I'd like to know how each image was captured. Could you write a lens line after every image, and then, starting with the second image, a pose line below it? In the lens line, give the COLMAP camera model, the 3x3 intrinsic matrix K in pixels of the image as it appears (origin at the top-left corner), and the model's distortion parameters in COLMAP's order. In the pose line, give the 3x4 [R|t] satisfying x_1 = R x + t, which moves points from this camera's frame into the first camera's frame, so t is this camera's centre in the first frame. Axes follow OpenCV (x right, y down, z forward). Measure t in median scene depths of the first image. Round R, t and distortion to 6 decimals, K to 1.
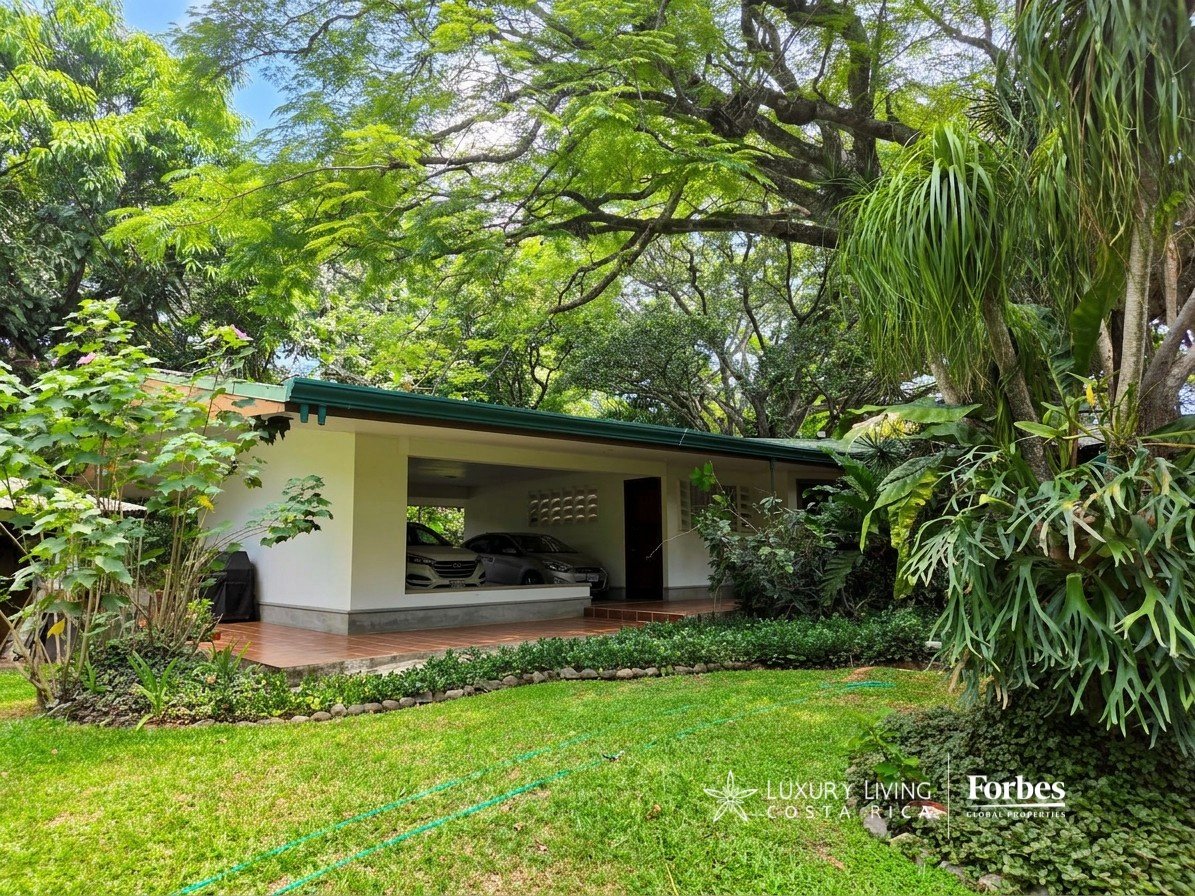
lens RADIAL K [[775.2, 0, 597.5], [0, 775.2, 448.0], [0, 0, 1]] dist [0.045243, -0.046028]
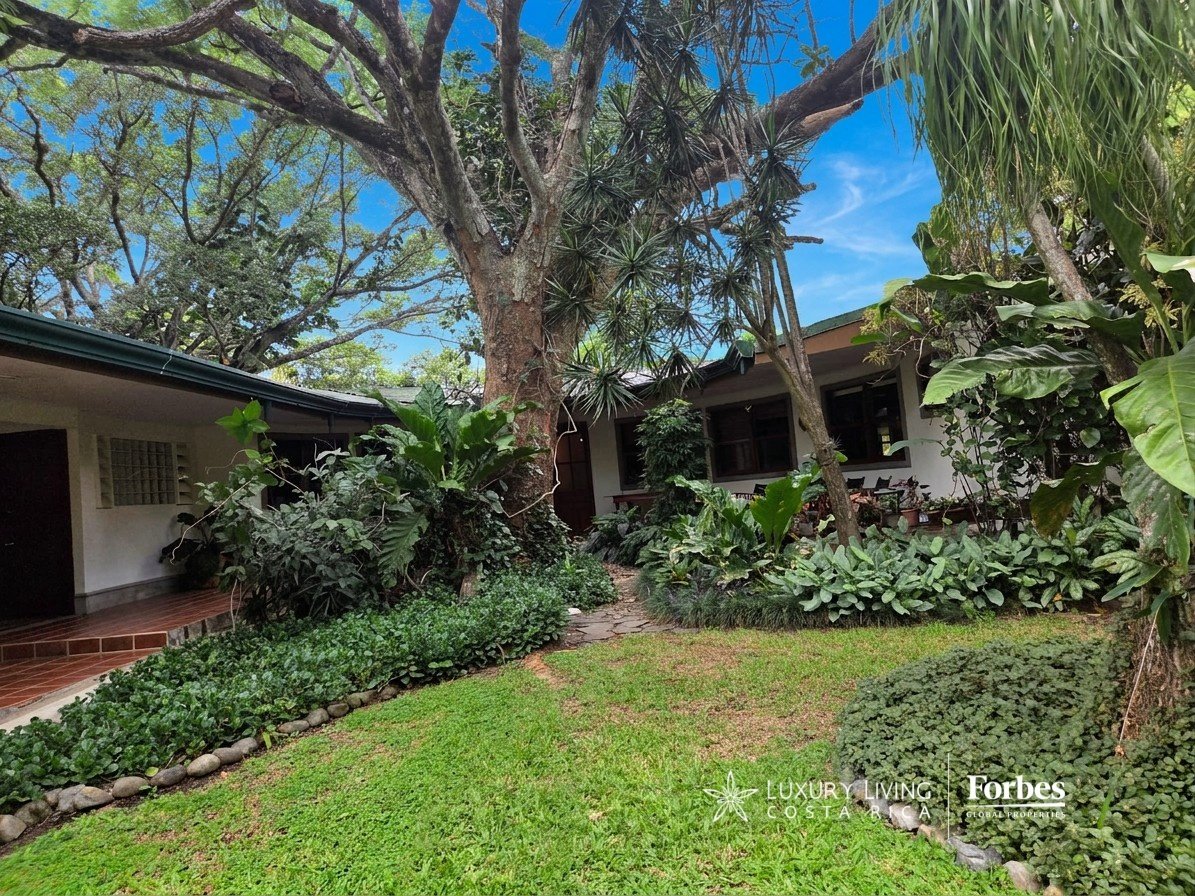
lens RADIAL K [[775.2, 0, 597.5], [0, 775.2, 448.0], [0, 0, 1]] dist [0.045243, -0.046028]
pose [[0.690413, -0.018719, 0.723173, -0.161850], [-0.016007, 0.999025, 0.041142, 0.033166], [-0.723238, -0.039981, 0.689441, 0.389687]]
